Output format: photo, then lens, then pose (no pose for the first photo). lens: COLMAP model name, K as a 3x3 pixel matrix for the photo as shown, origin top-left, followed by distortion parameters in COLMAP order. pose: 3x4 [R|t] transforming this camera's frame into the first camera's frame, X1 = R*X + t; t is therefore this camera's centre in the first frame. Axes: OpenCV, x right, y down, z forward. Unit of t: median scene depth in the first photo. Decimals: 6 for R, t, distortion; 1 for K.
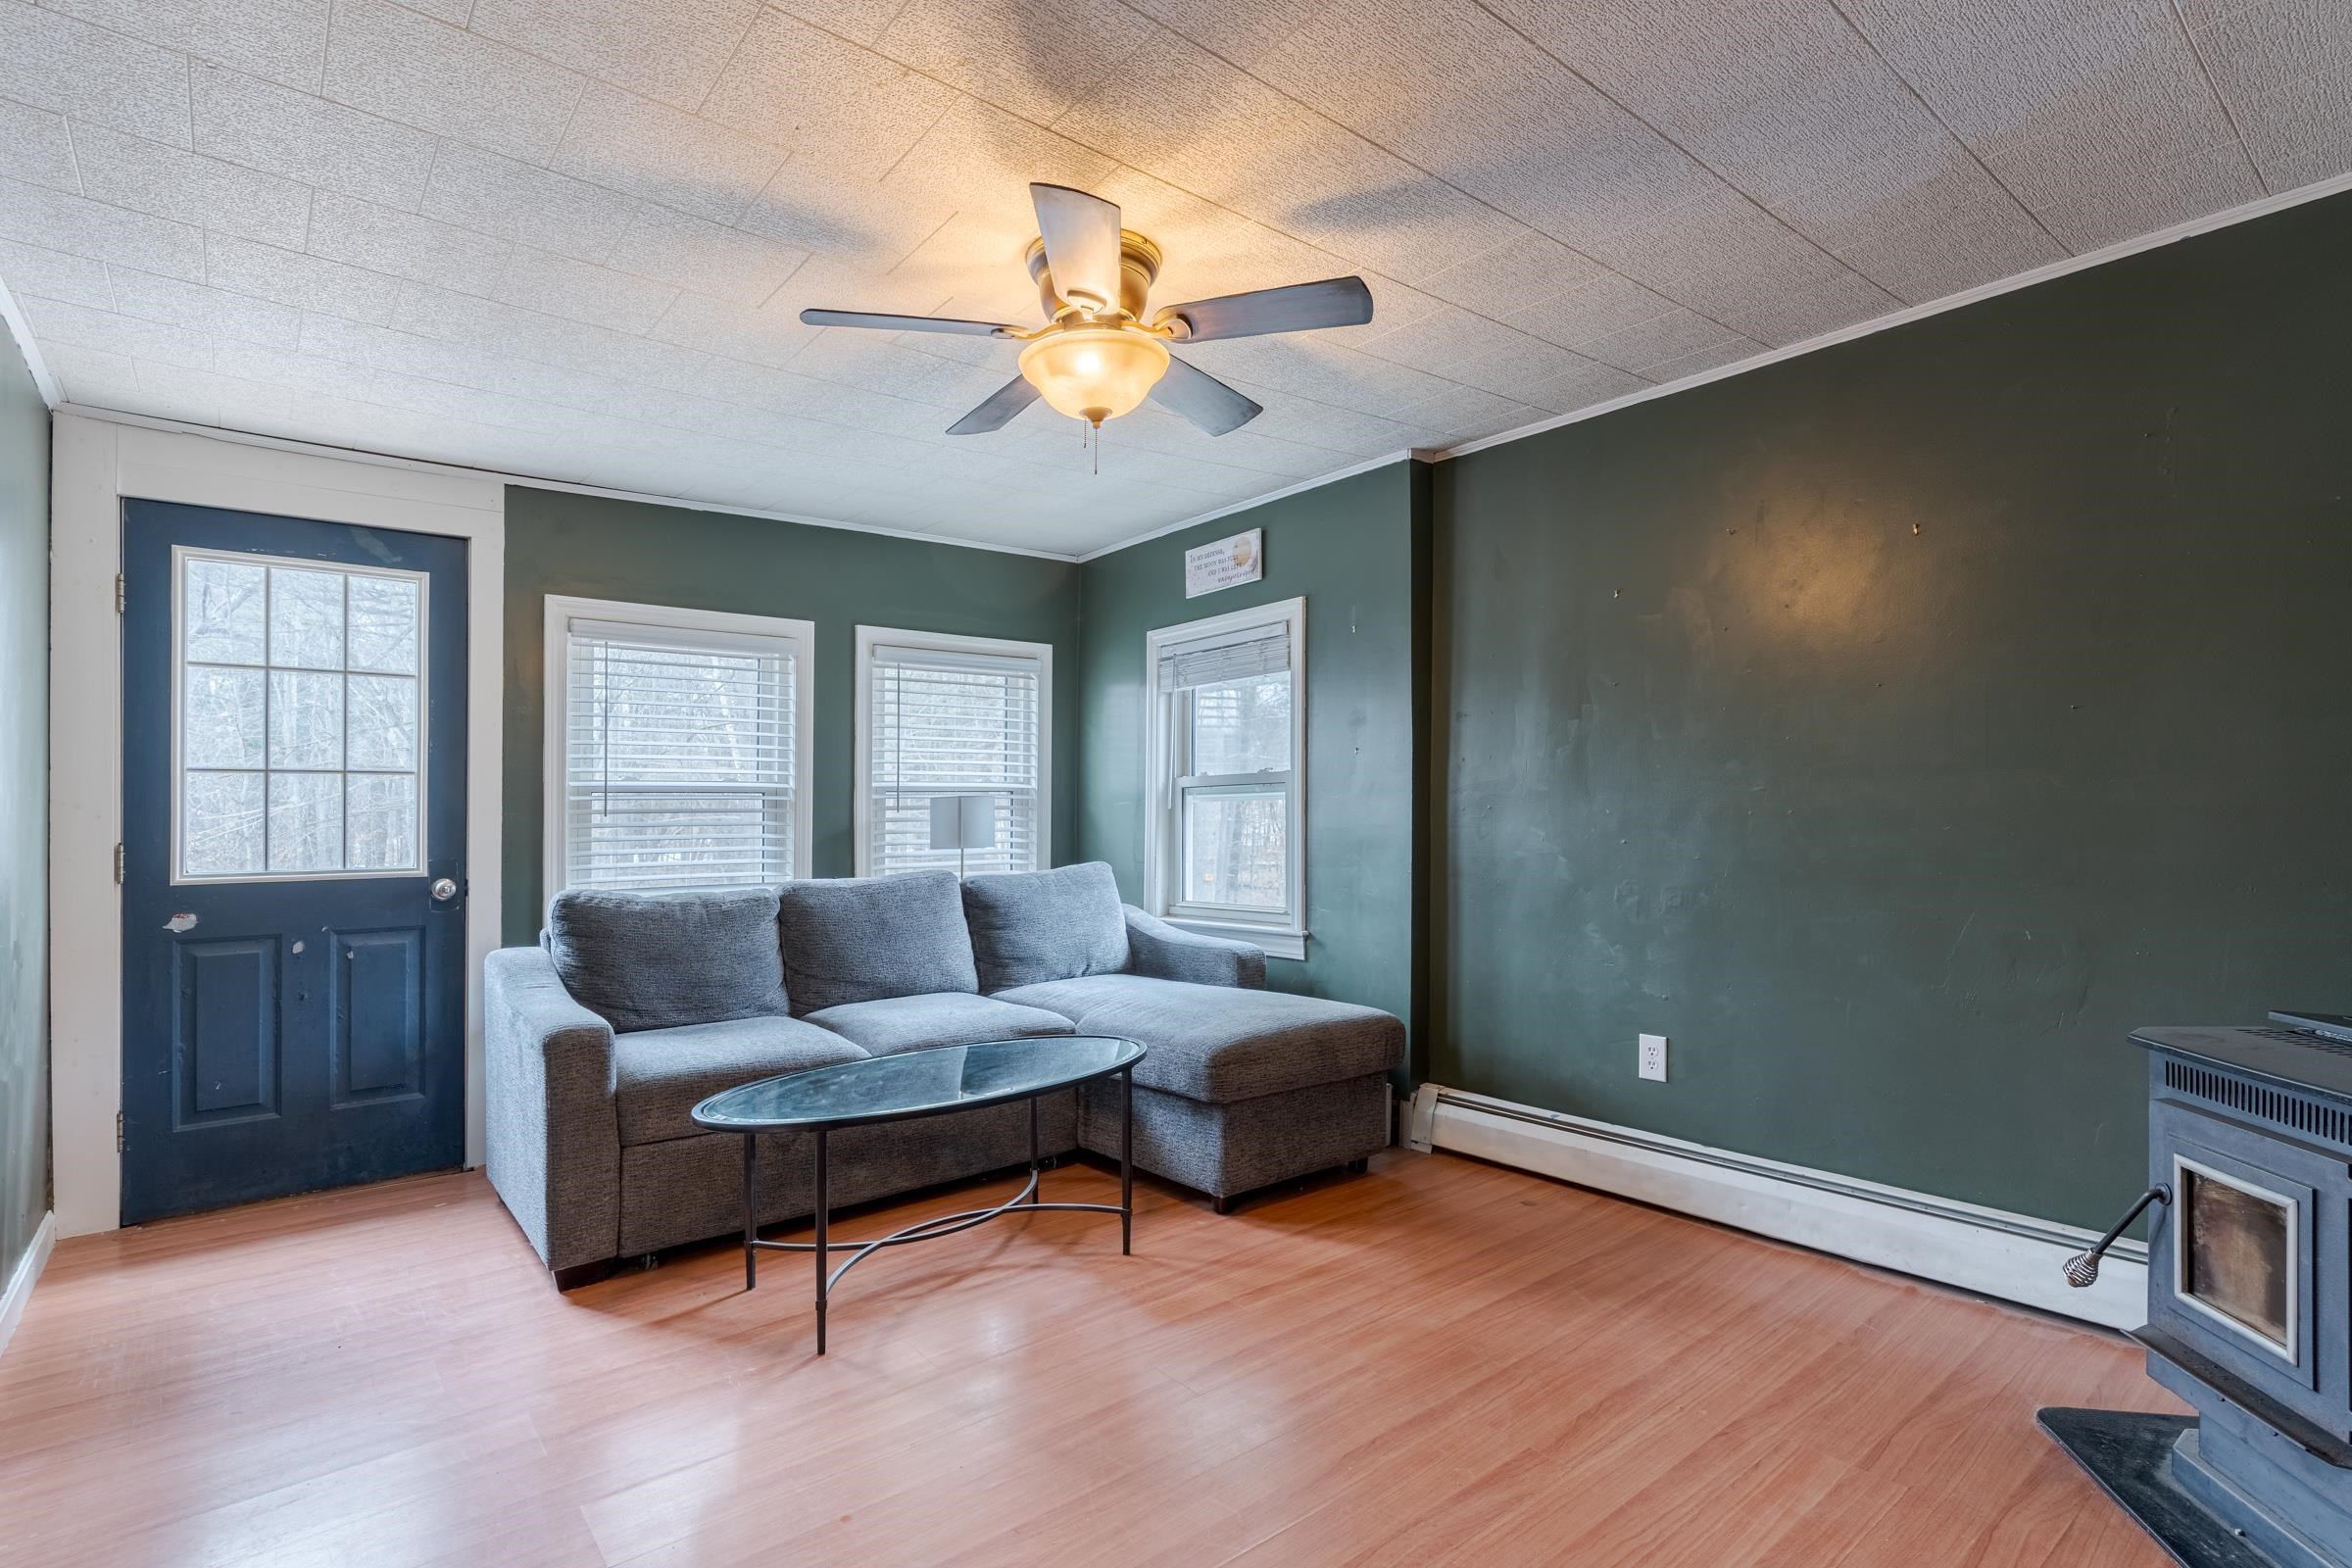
lens RADIAL K [[1119.3, 0, 1171.8], [0, 1119.3, 809.3], [0, 0, 1]] dist [0.001930, 0.000855]
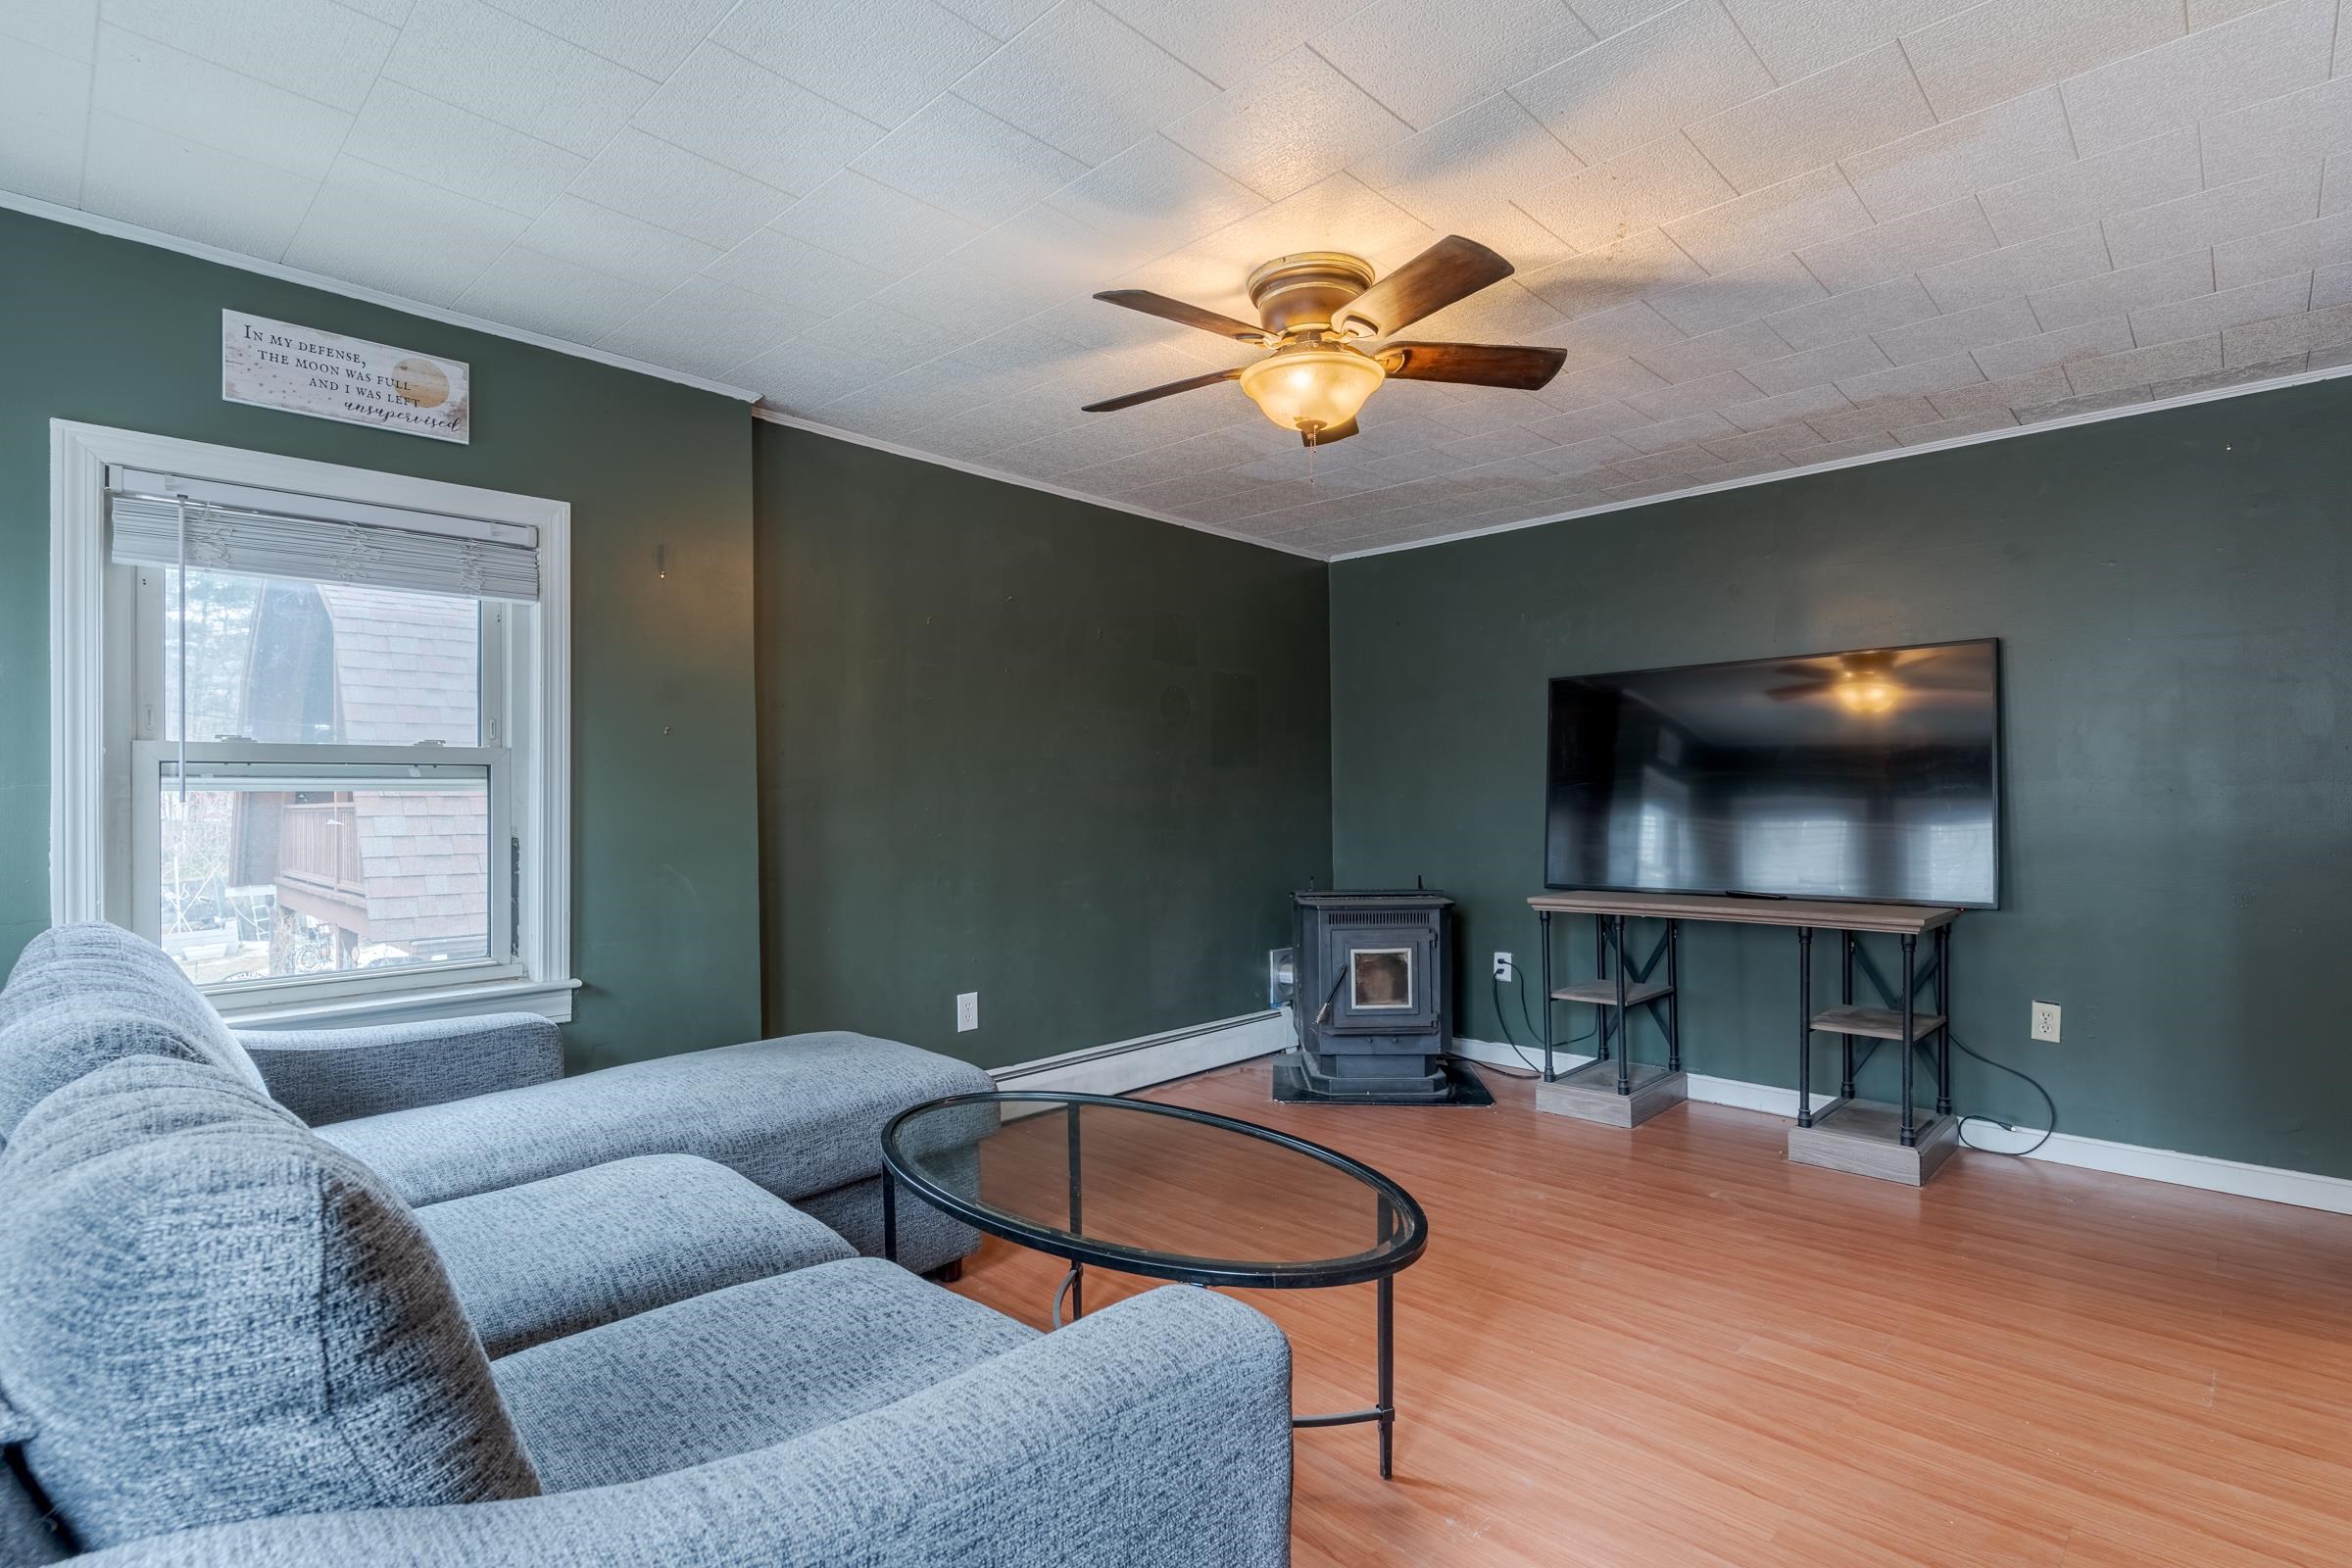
lens RADIAL K [[1030.5, 0, 1249.3], [0, 1030.5, 806.6], [0, 0, 1]] dist [-0.003119, -0.000388]
pose [[-0.105658, 0.010134, 0.994351, -0.568715], [0.004965, 0.999941, -0.009663, 0.009145], [-0.994390, 0.003916, -0.105702, 0.642979]]
